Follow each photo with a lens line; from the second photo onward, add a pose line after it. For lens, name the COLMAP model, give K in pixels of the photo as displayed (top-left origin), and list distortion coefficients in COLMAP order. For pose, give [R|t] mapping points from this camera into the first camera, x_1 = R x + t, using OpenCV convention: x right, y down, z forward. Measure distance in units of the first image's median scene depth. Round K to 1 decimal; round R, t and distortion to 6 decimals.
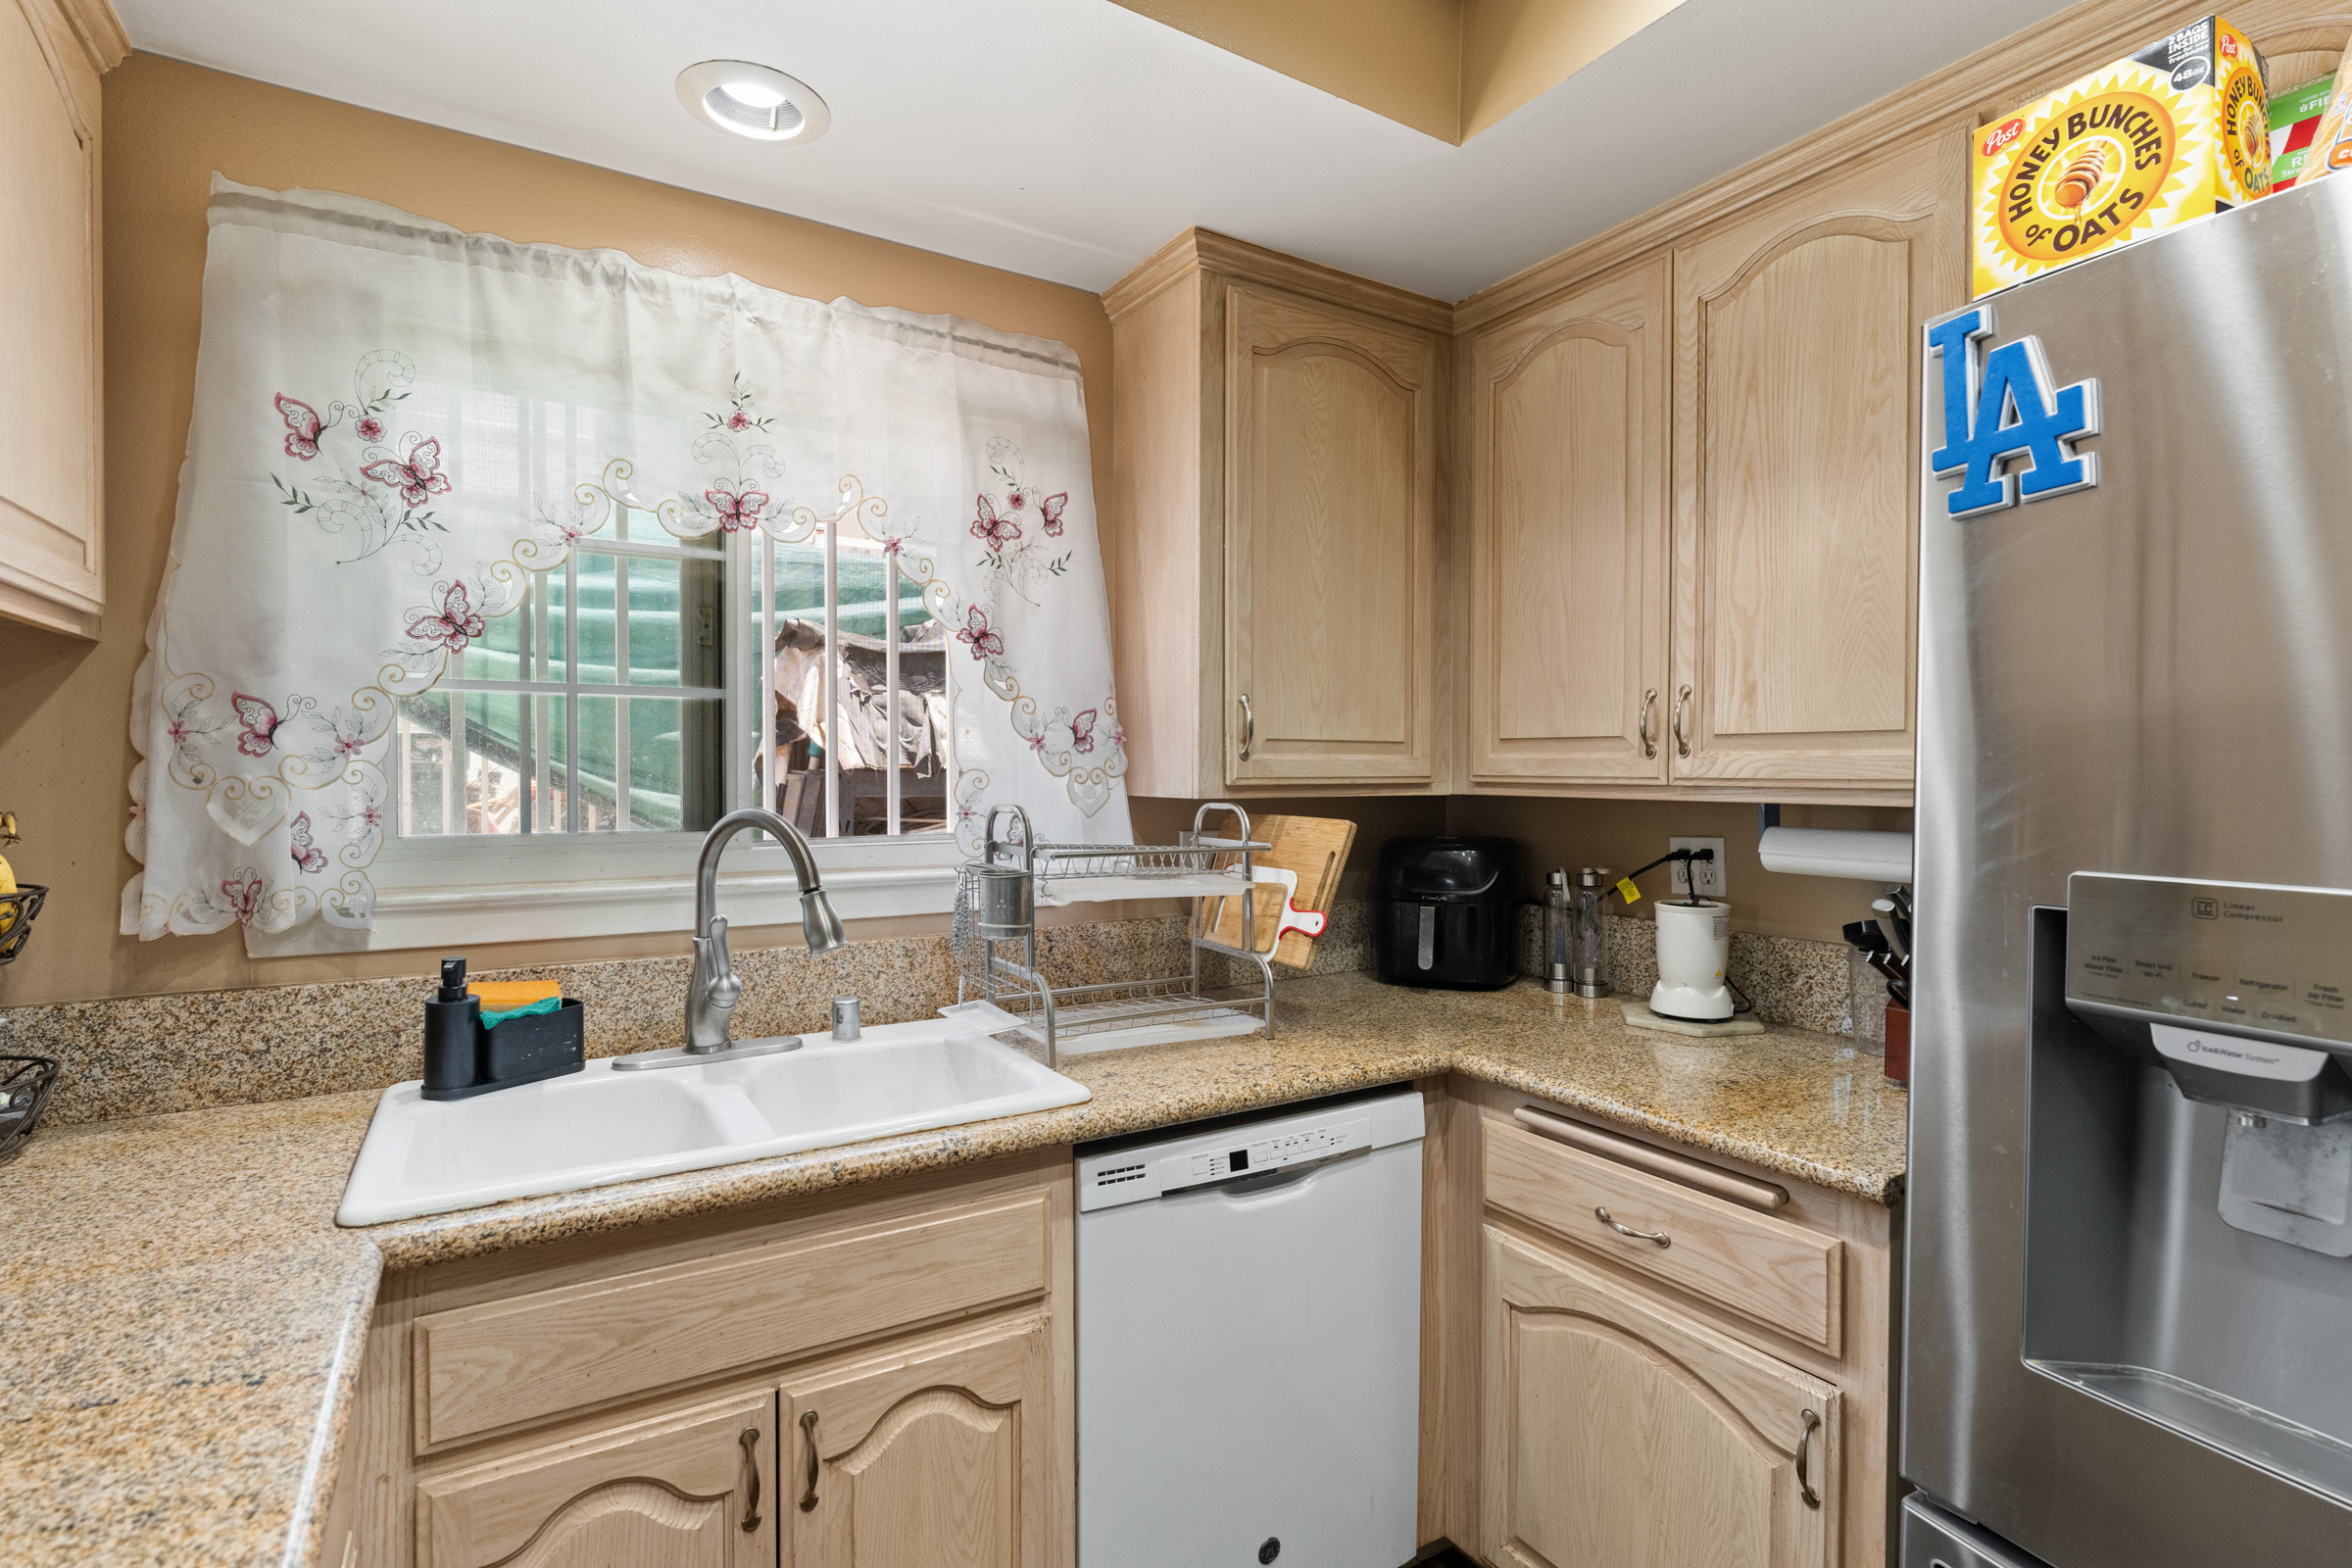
lens RADIAL K [[1132.9, 0, 1193.7], [0, 1132.9, 771.5], [0, 0, 1]] dist [-0.015679, 0.004431]
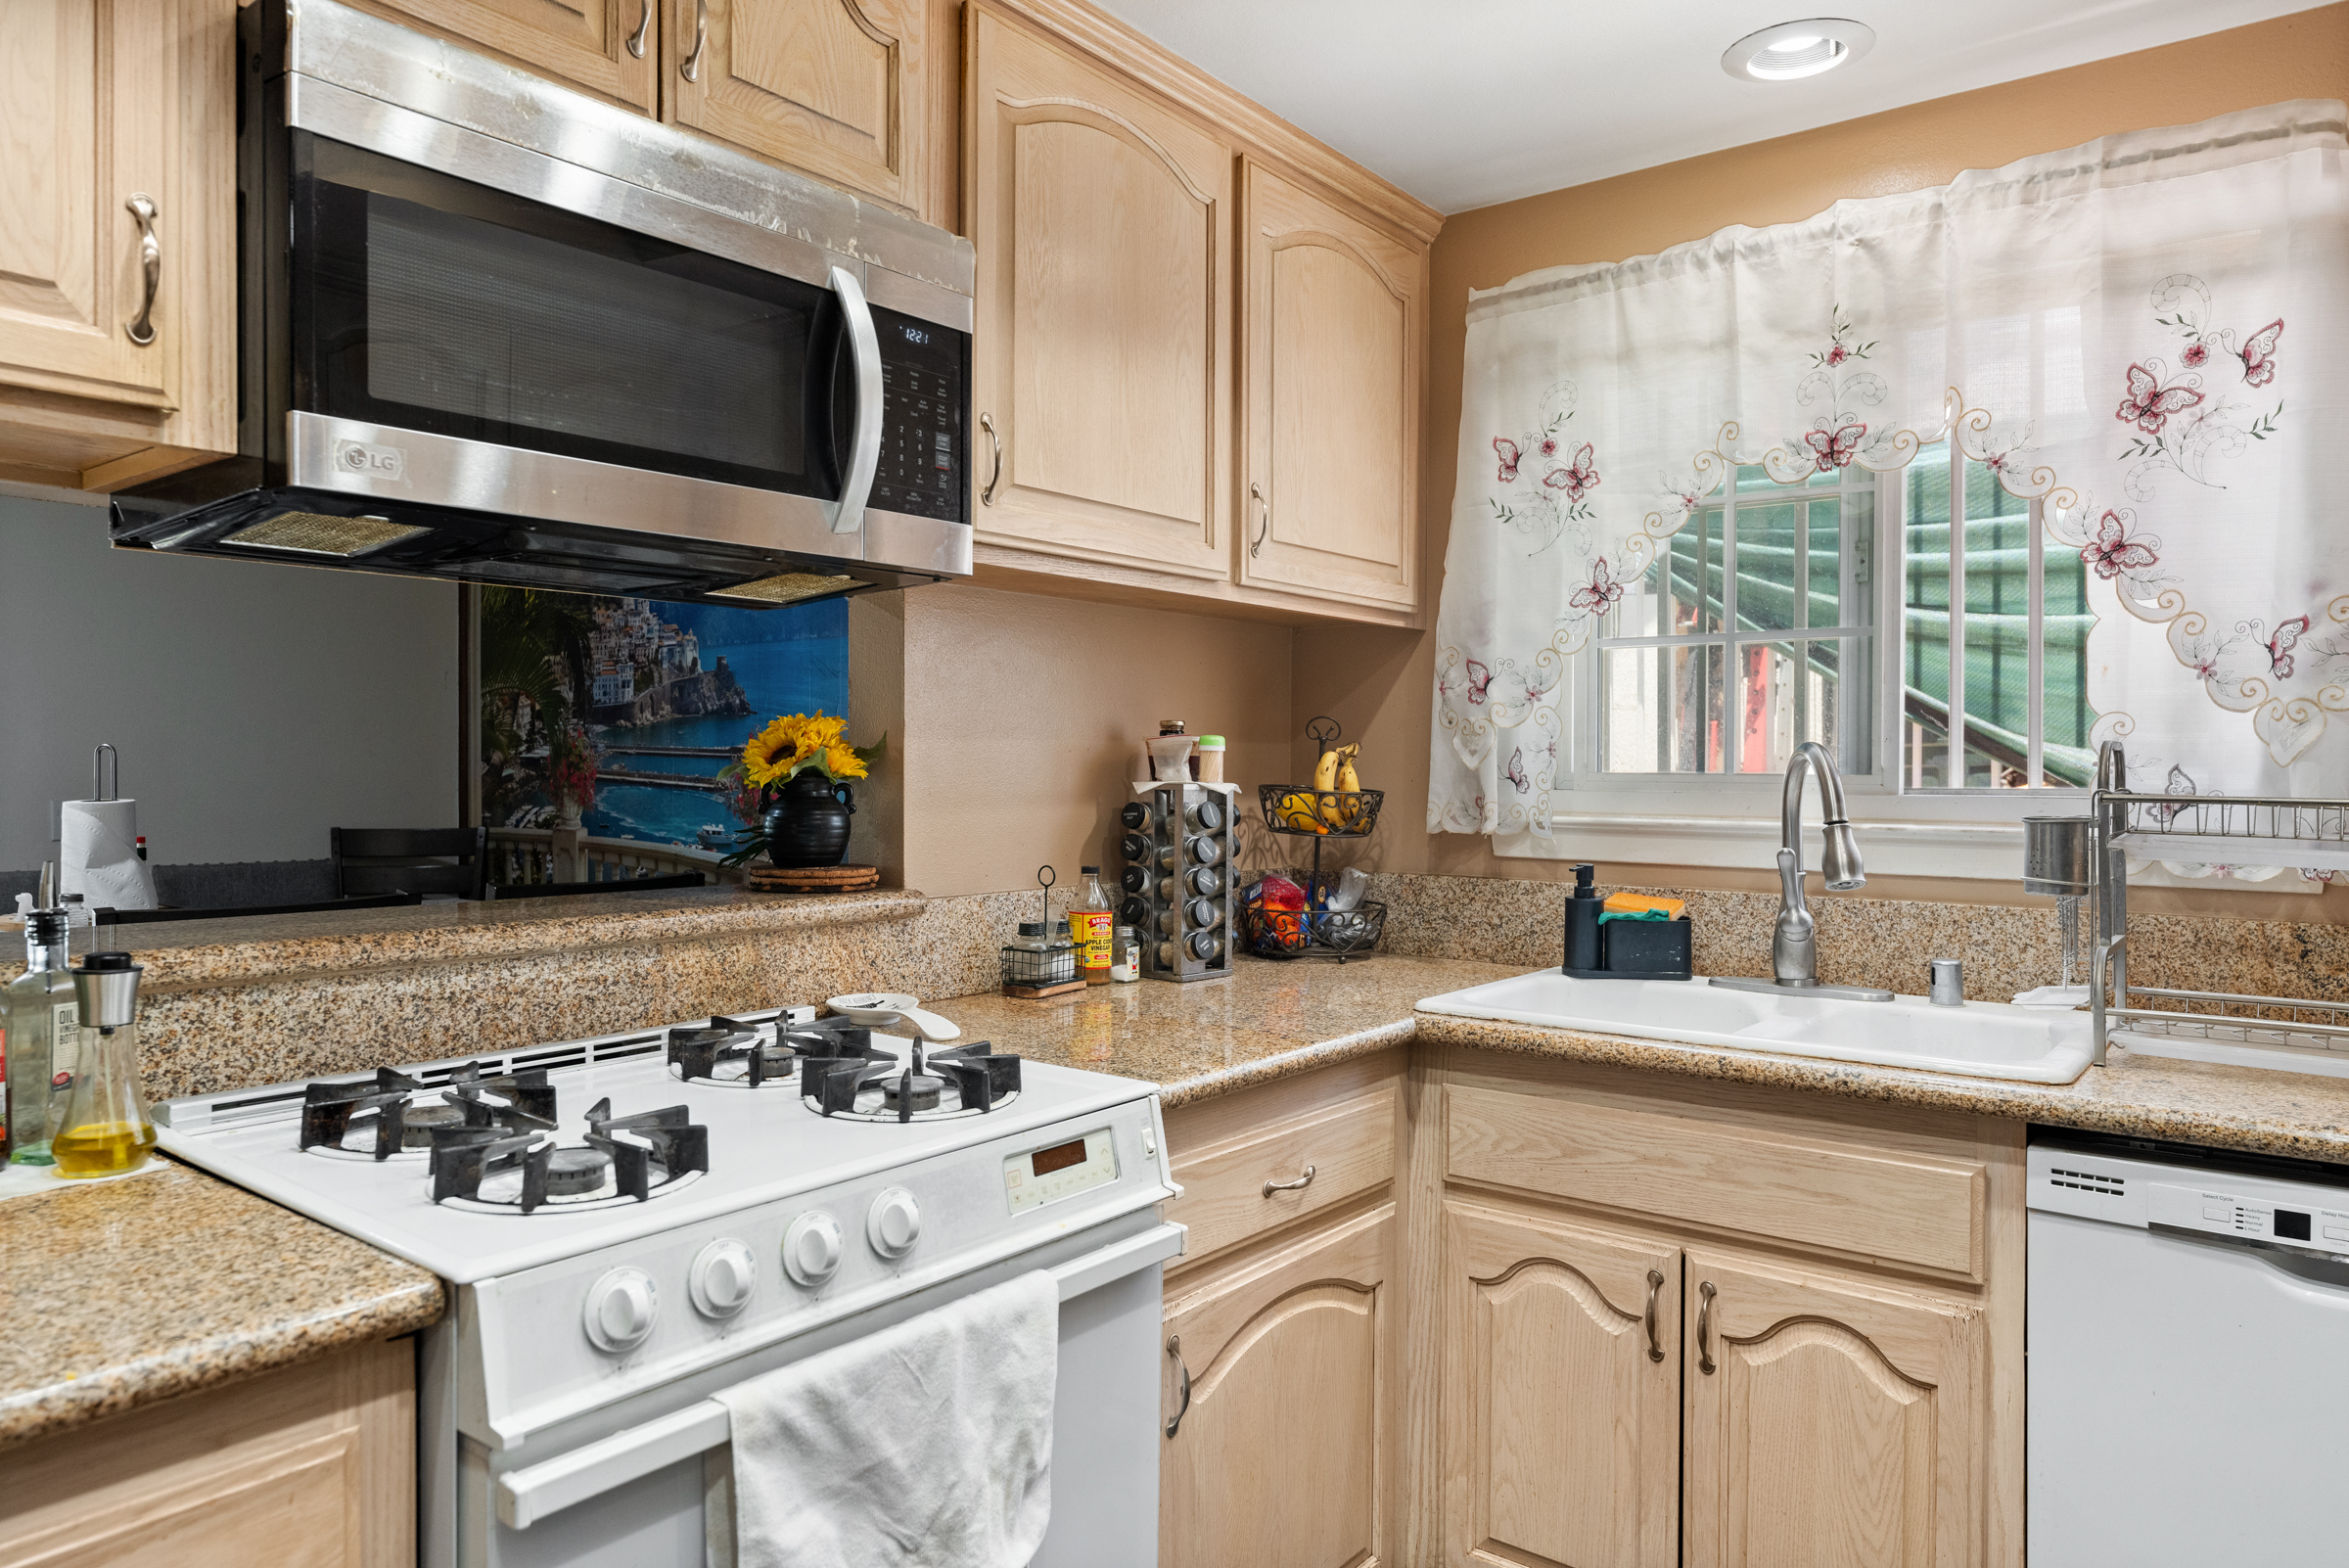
lens RADIAL K [[1520.3, 0, 1177.9], [0, 1520.3, 777.5], [0, 0, 1]] dist [0.004375, -0.010533]
pose [[0.351840, 0.008111, -0.936025, 0.728891], [-0.009287, 0.999943, 0.005174, 0.065106], [0.936014, 0.006872, 0.351895, -0.002502]]
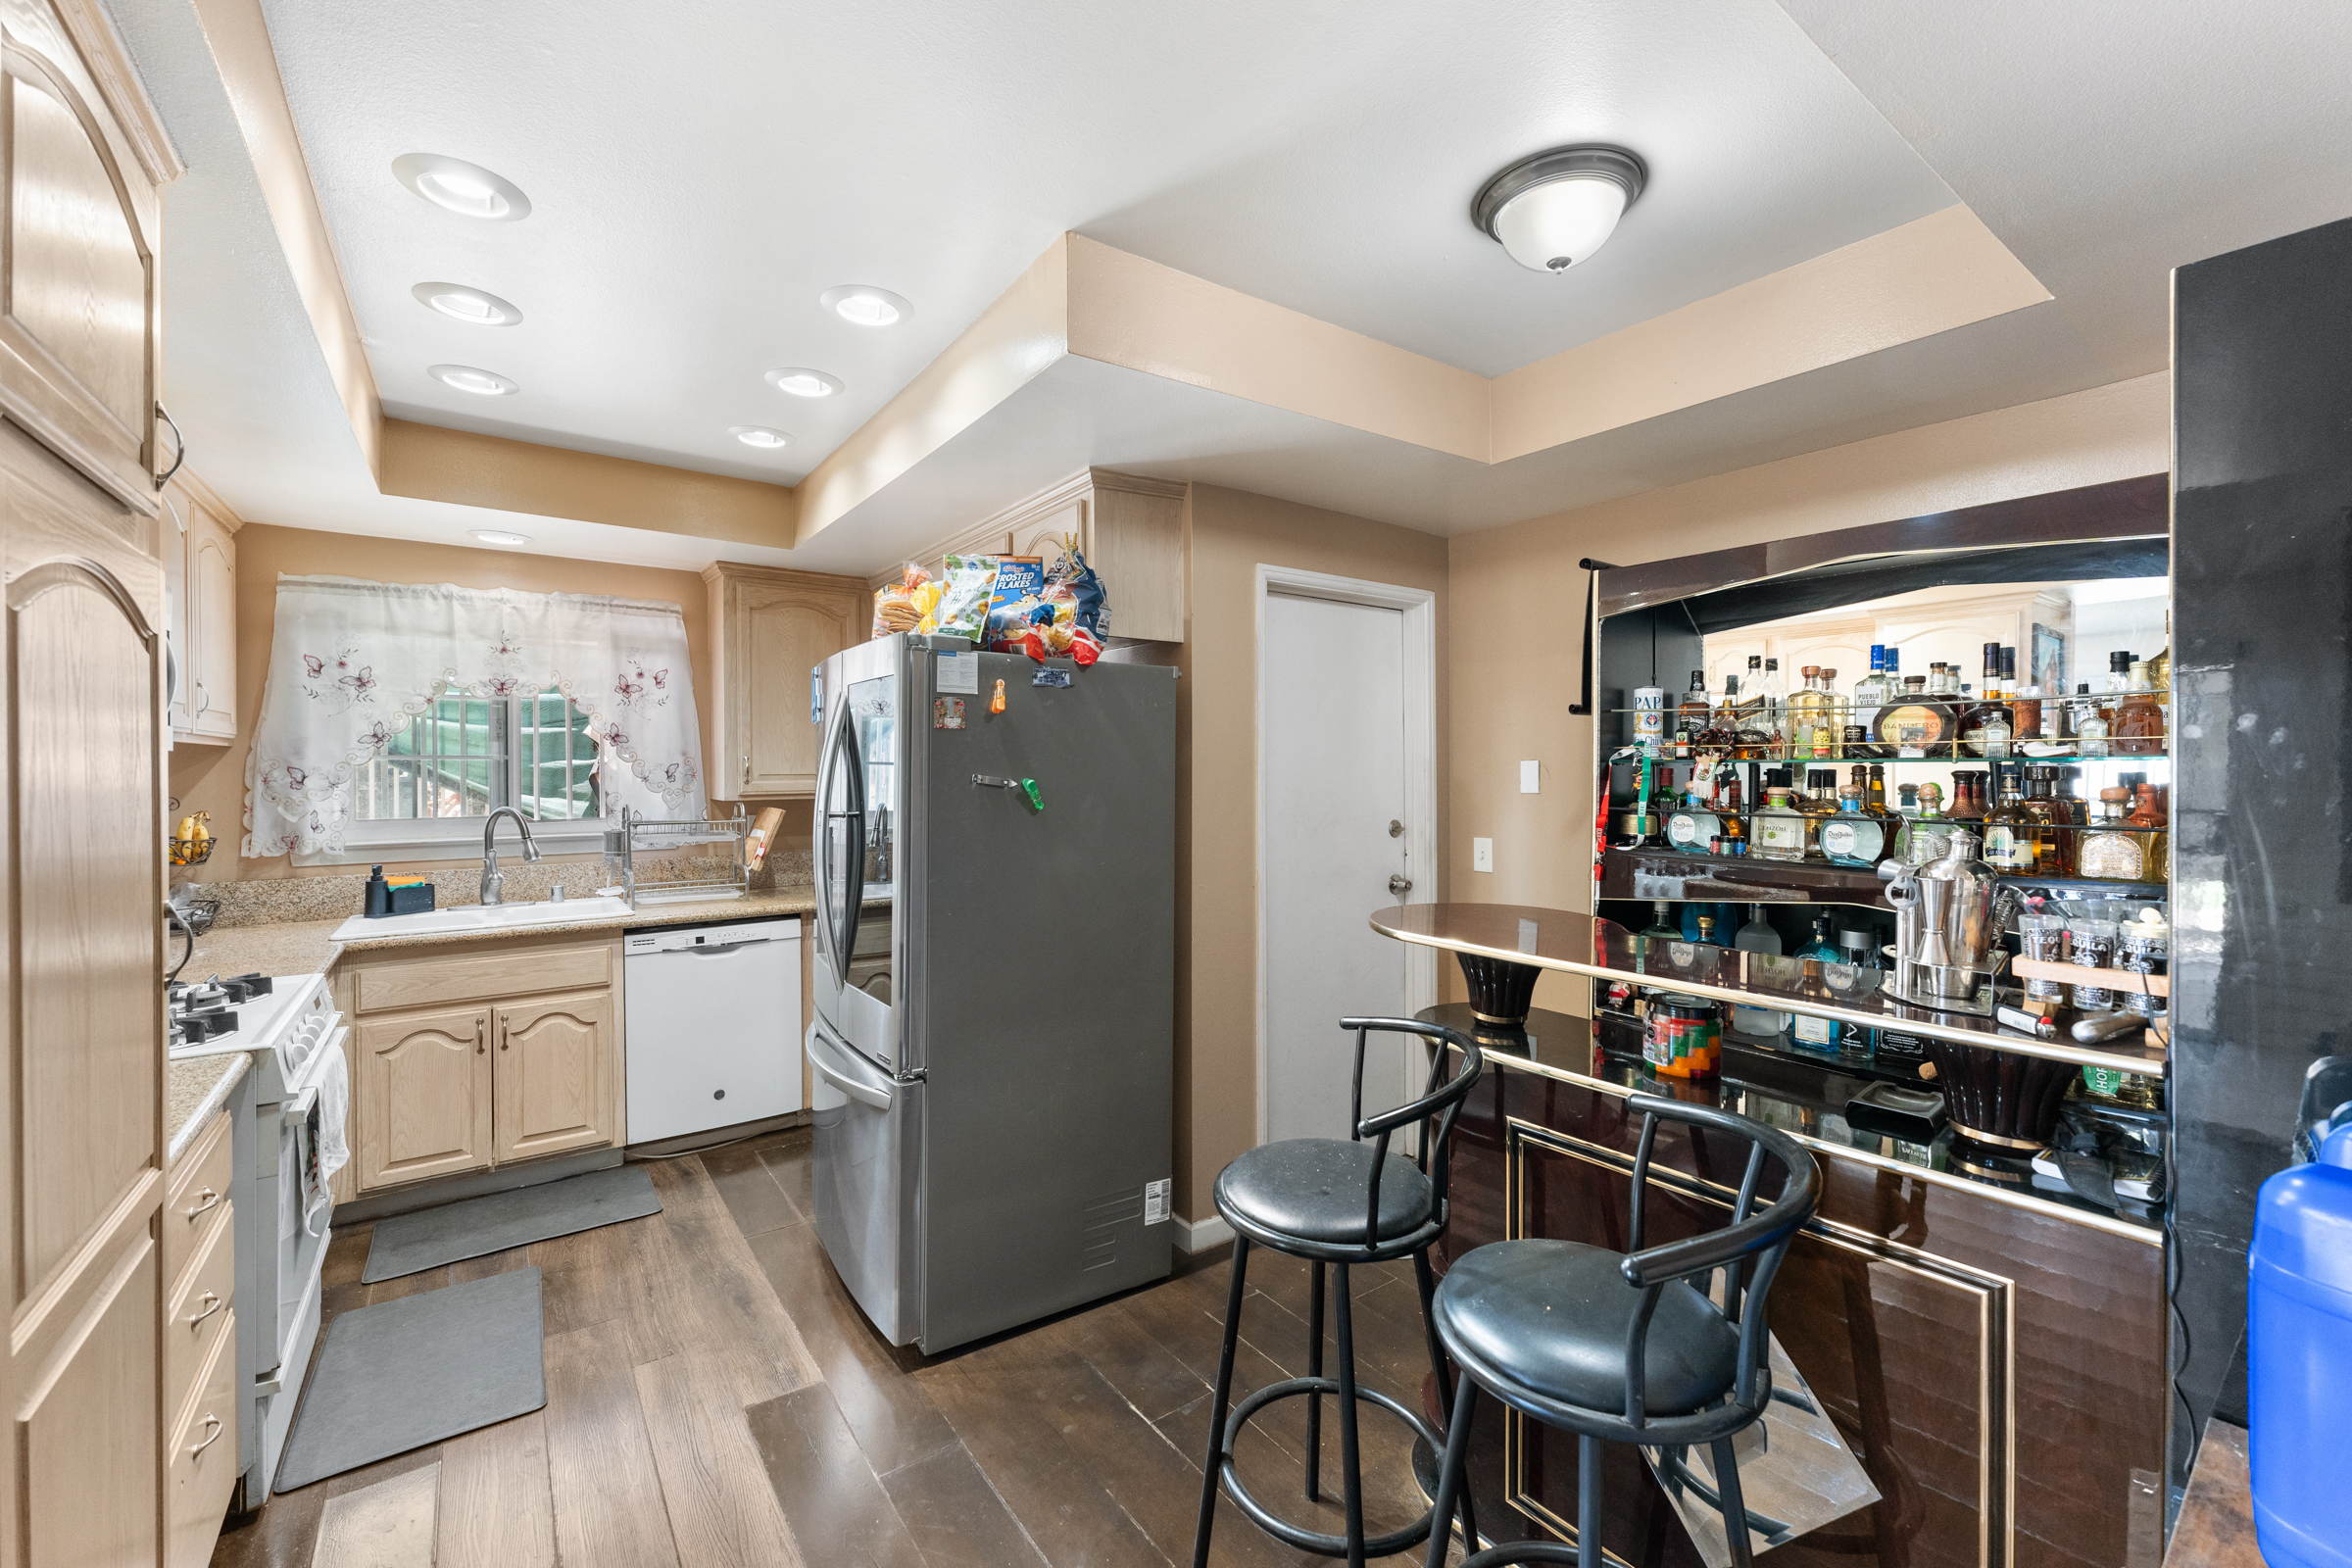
lens RADIAL K [[935.9, 0, 1166.3], [0, 935.9, 765.2], [0, 0, 1]] dist [0.001230, 0.000020]
pose [[0.996606, -0.003748, 0.082239, 0.989924], [0.003977, 0.999989, -0.002614, -0.053996], [-0.082229, 0.002932, 0.996609, -1.318595]]
